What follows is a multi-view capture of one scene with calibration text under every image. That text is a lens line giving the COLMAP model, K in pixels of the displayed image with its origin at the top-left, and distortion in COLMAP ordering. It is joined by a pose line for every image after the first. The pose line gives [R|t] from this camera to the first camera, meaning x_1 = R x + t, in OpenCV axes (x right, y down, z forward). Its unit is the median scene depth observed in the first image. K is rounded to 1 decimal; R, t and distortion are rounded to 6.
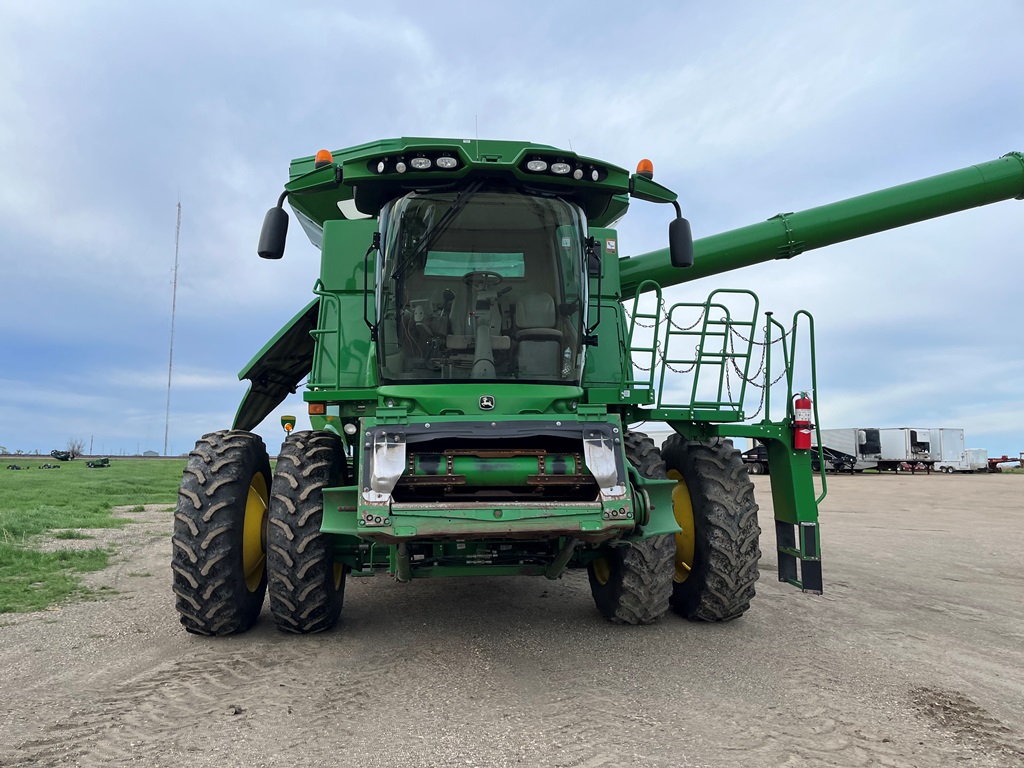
lens RADIAL K [[758.6, 0, 515.3], [0, 758.6, 416.6], [0, 0, 1]] dist [0.100174, -0.123260]
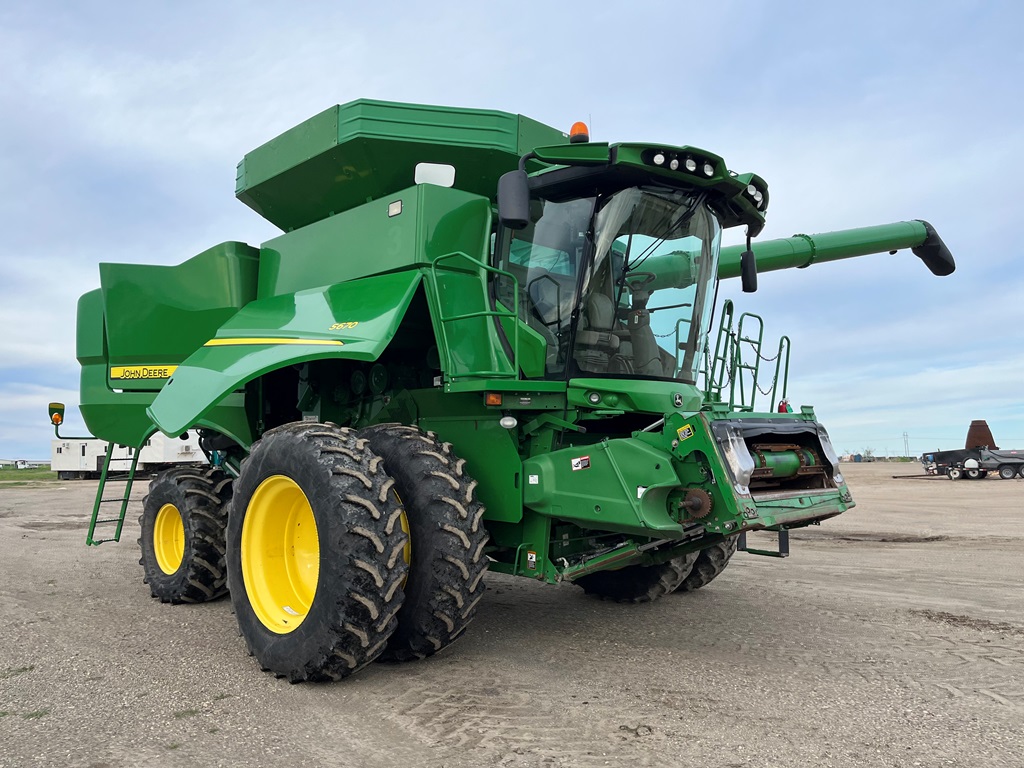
lens RADIAL K [[758.6, 0, 515.3], [0, 758.6, 416.6], [0, 0, 1]] dist [0.100174, -0.123260]
pose [[0.779856, 0.022305, 0.625561, -1.019979], [-0.021914, 0.999725, -0.008326, 0.021171], [-0.625575, -0.007216, 0.780131, 0.372234]]
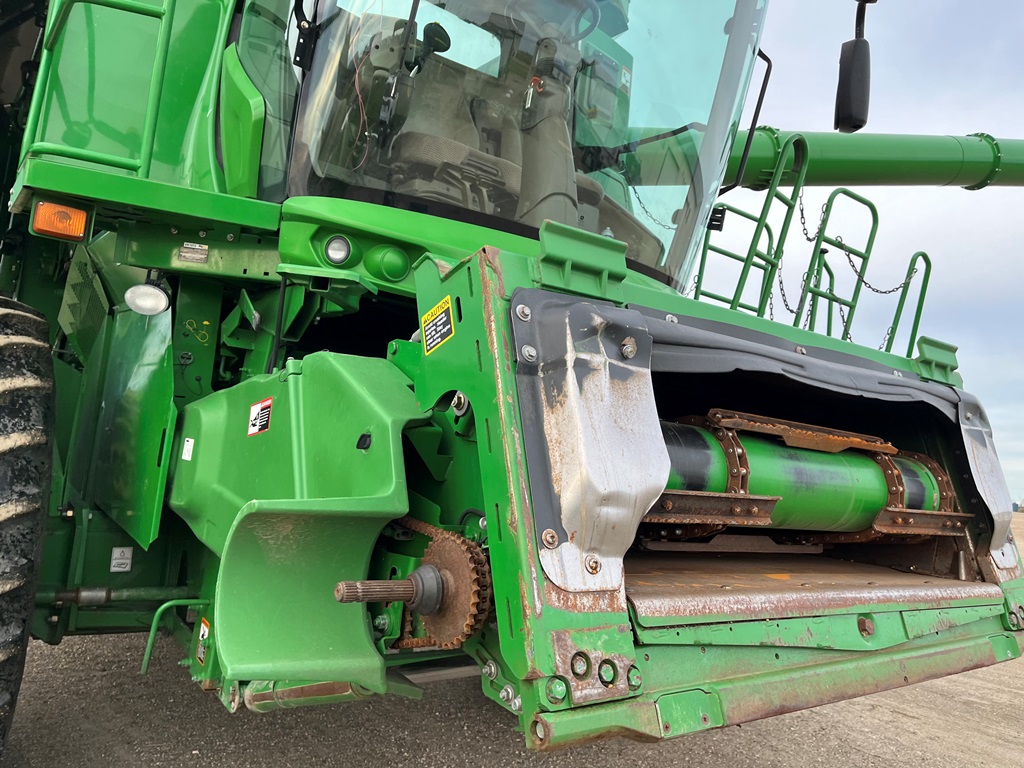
lens RADIAL K [[758.6, 0, 515.3], [0, 758.6, 416.6], [0, 0, 1]] dist [0.100174, -0.123260]
pose [[0.861230, 0.116857, 0.494597, -0.314652], [-0.142742, 0.989650, 0.014732, 0.053521], [-0.487757, -0.083288, 0.868997, 0.766573]]
